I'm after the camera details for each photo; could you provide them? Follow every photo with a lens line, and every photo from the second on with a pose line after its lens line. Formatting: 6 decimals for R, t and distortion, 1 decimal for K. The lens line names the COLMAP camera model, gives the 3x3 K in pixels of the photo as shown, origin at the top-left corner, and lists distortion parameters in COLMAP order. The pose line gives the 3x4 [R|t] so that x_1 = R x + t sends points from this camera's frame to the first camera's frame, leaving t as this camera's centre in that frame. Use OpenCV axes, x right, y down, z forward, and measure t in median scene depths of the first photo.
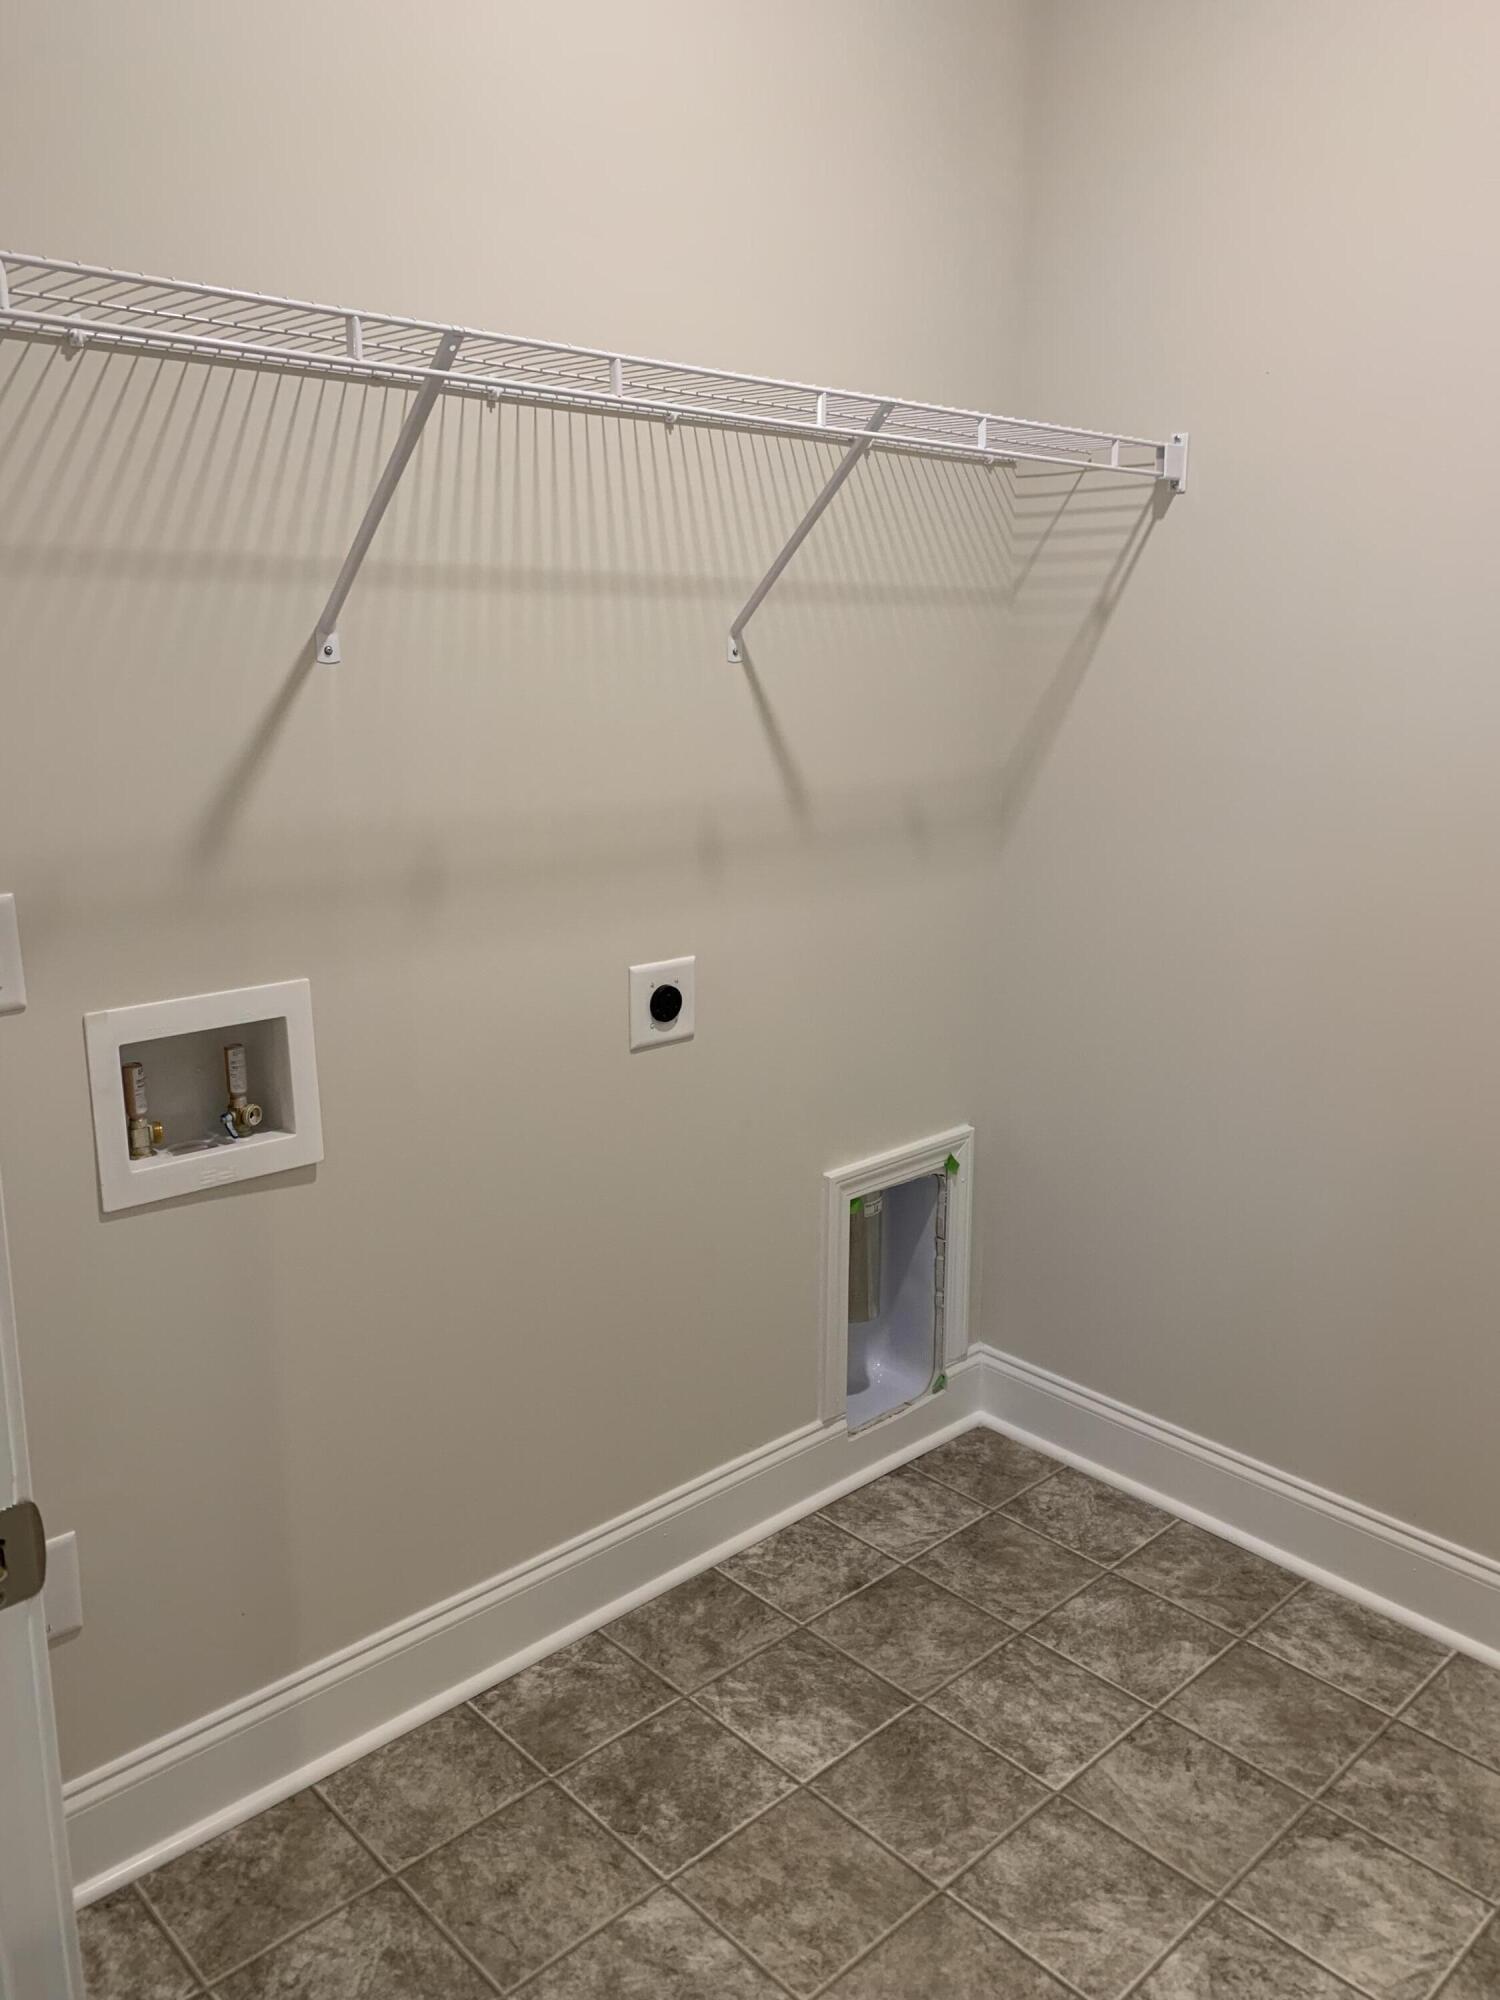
lens RADIAL K [[1540.3, 0, 750.0], [0, 1540.3, 1000.0], [0, 0, 1]] dist [0.008066, -0.011586]
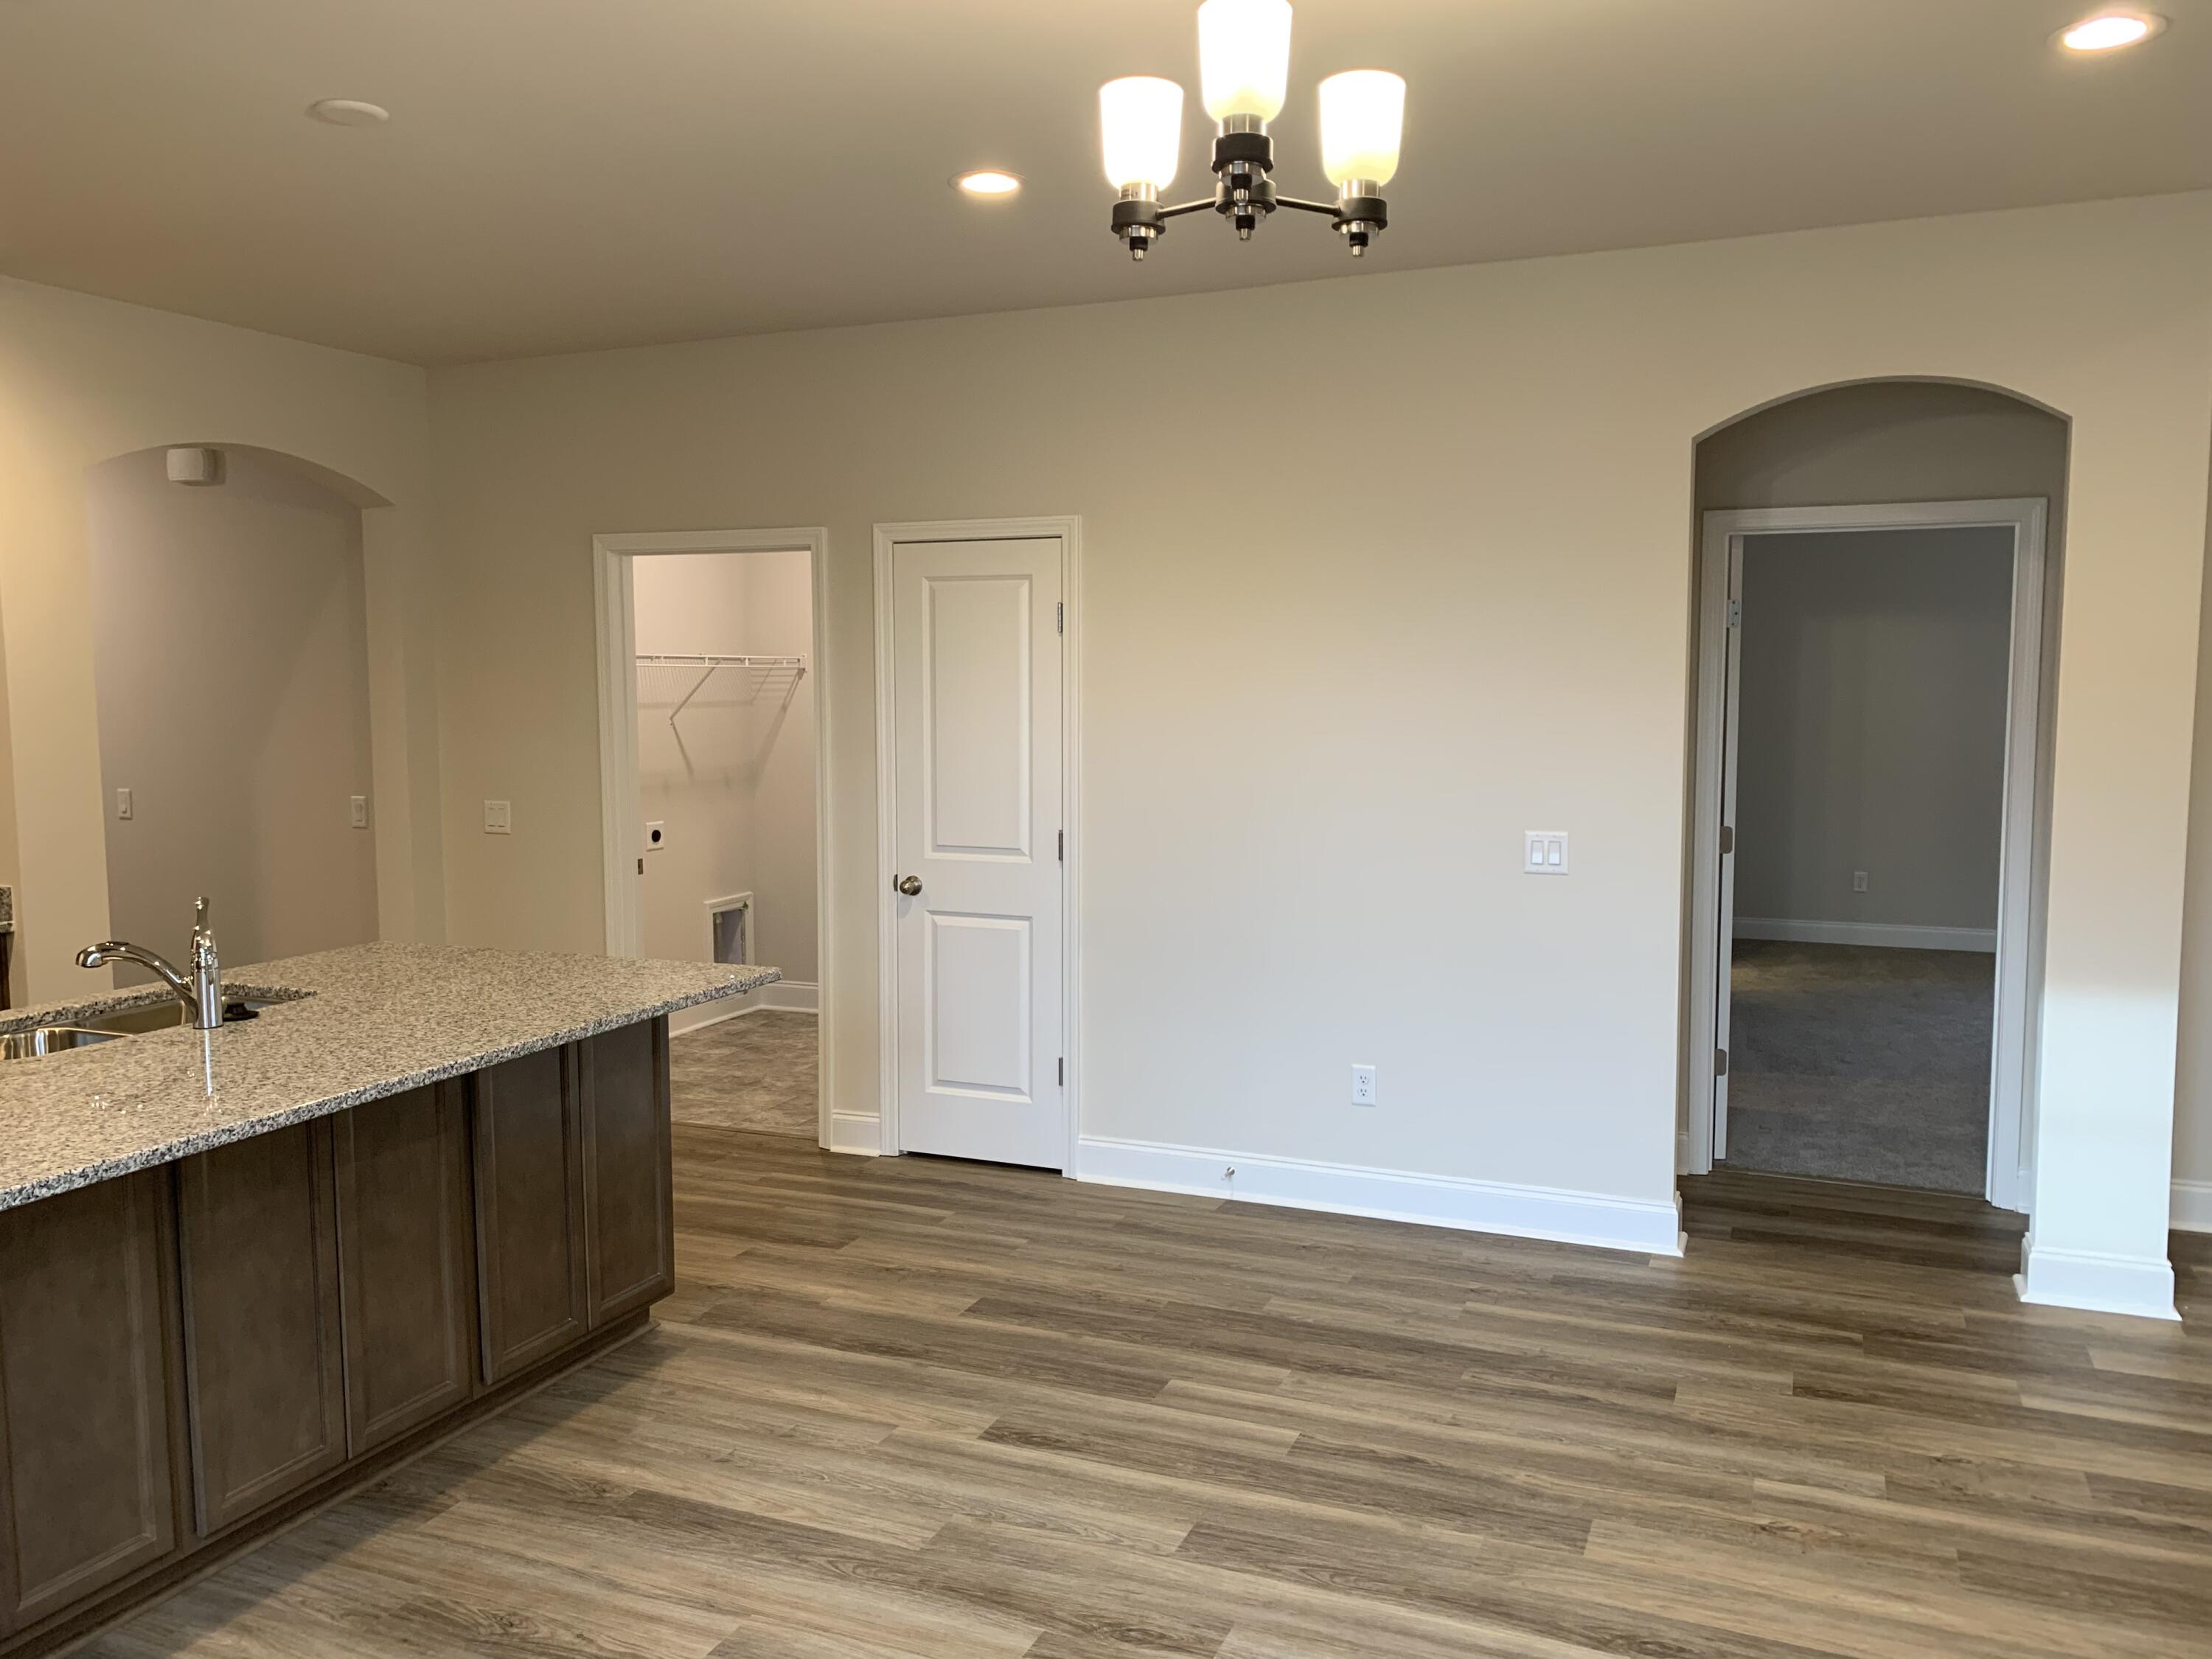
lens RADIAL K [[1703.6, 0, 1084.2], [0, 1703.6, 822.8], [0, 0, 1]] dist [0.008066, -0.011586]
pose [[0.917713, -0.043778, 0.394824, -0.541292], [0.105000, 0.985293, -0.134809, 0.463805], [-0.383116, 0.165173, 0.908812, -2.146915]]
